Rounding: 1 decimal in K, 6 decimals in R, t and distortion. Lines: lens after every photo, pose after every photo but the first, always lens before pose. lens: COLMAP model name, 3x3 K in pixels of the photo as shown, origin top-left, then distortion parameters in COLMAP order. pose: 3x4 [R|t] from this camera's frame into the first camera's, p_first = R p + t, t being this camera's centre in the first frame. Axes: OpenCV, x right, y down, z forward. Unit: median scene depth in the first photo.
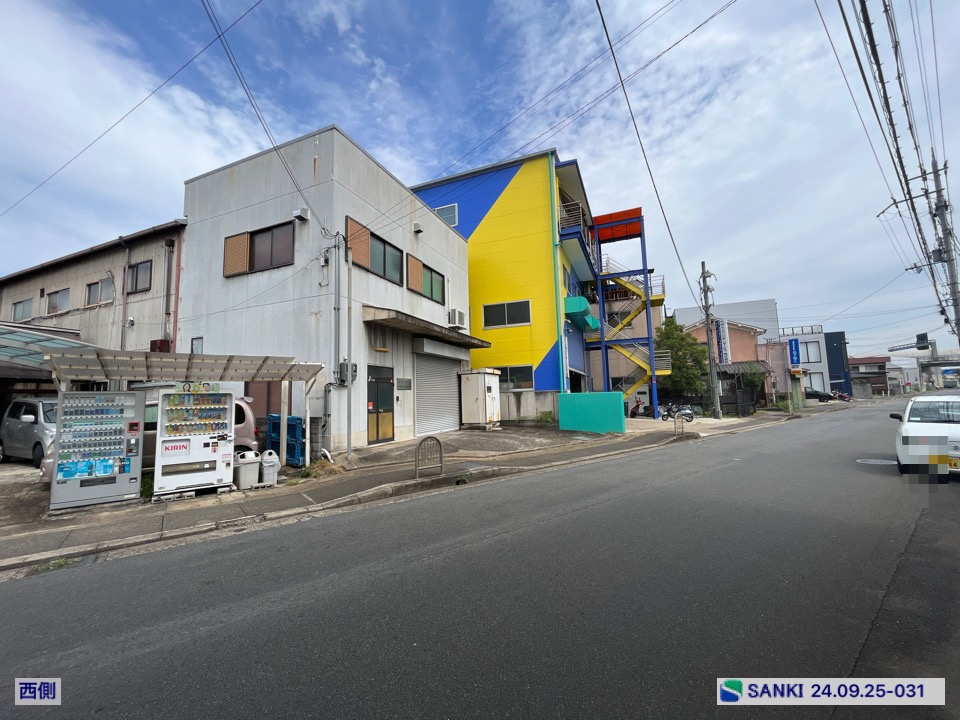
lens RADIAL K [[389.8, 0, 476.1], [0, 389.8, 360.1], [0, 0, 1]] dist [-0.001945, -0.000263]
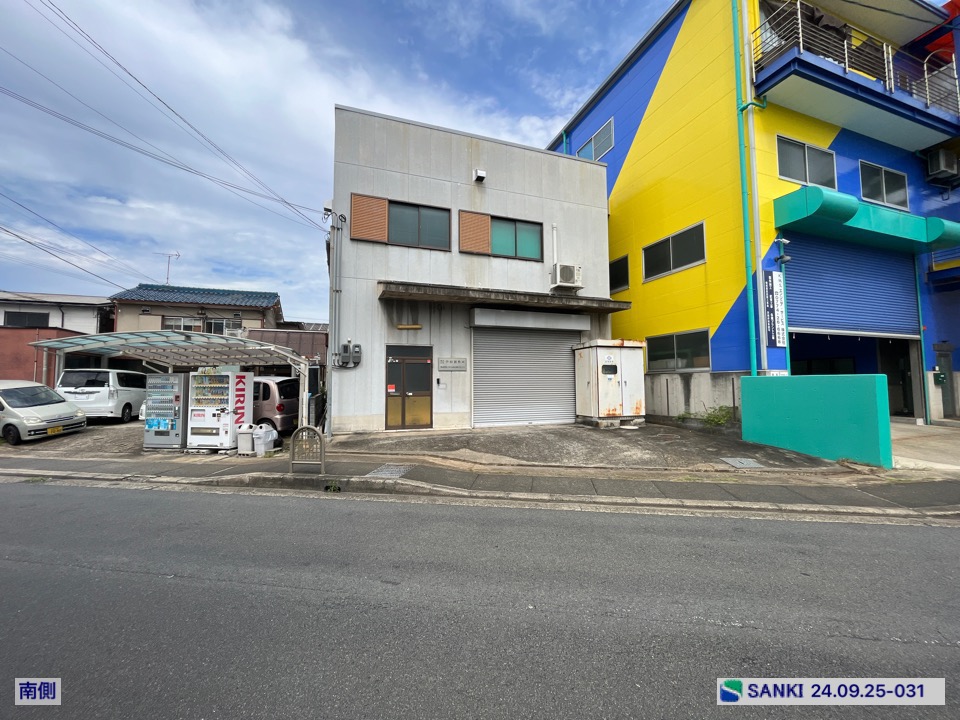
lens RADIAL K [[389.8, 0, 477.4], [0, 389.8, 361.0], [0, 0, 1]] dist [-0.001945, -0.000263]
pose [[0.673013, -0.018660, -0.739395, 0.476567], [0.060714, 0.997702, 0.030084, 0.030166], [0.737135, -0.065138, 0.672599, 0.444224]]
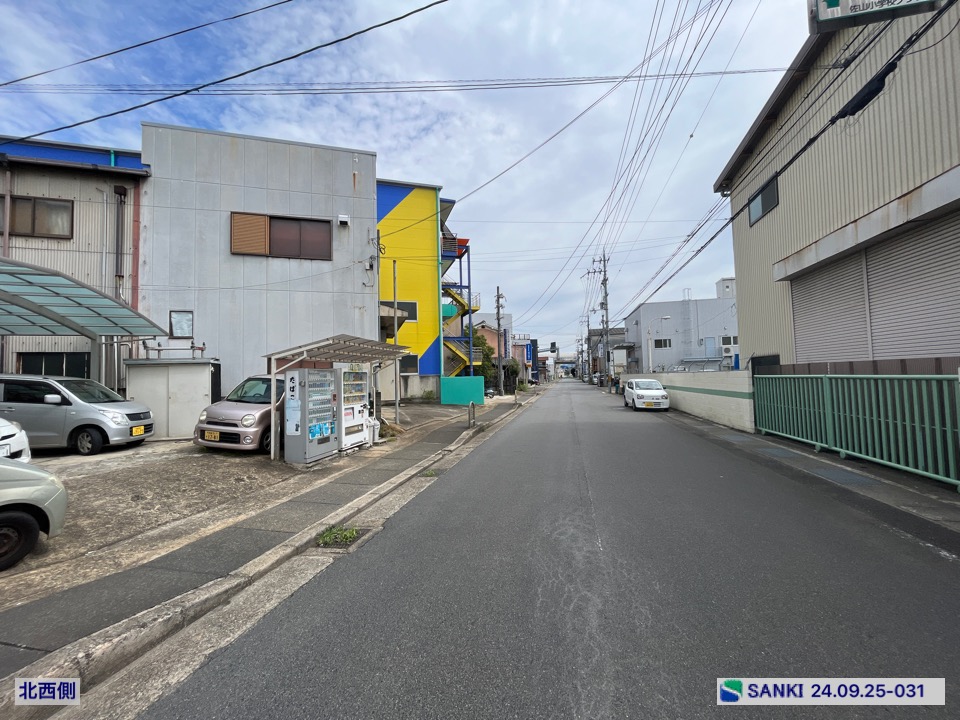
lens RADIAL K [[389.8, 0, 476.7], [0, 389.8, 359.9], [0, 0, 1]] dist [-0.001945, -0.000263]
pose [[0.776192, 0.039543, 0.629256, -0.682988], [-0.061276, 0.998038, 0.012866, 0.002857], [-0.627513, -0.048544, 0.777092, -0.135831]]
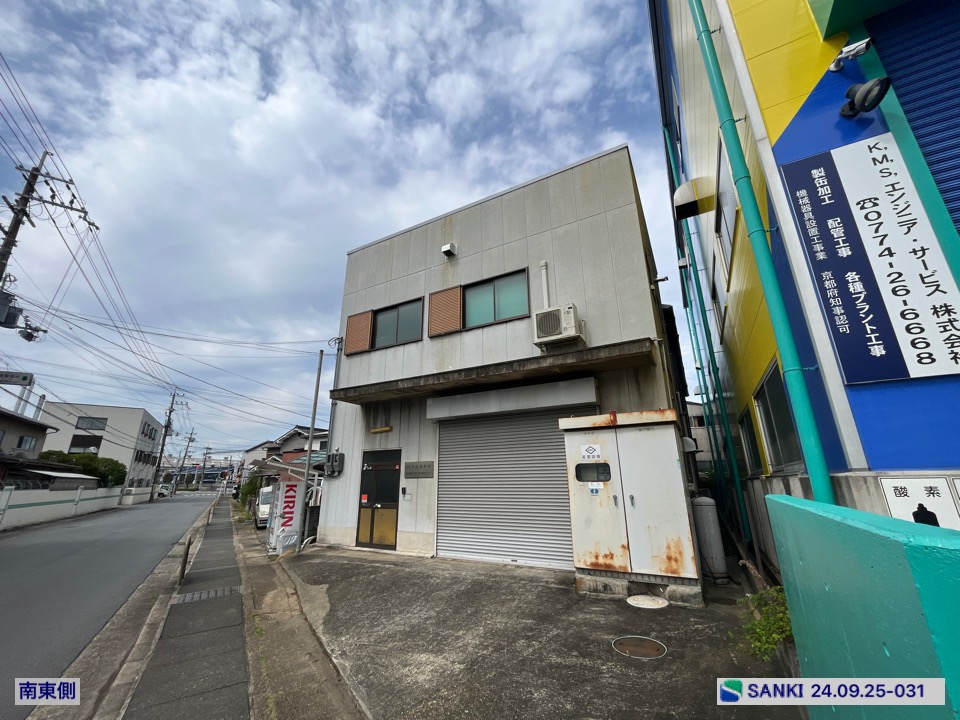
lens RADIAL K [[389.8, 0, 476.9], [0, 389.8, 360.9], [0, 0, 1]] dist [-0.001945, -0.000263]
pose [[-0.109931, -0.269061, -0.956829, 0.526182], [0.110312, 0.953413, -0.280774, 0.080803], [0.987799, -0.136415, -0.075129, 1.147666]]
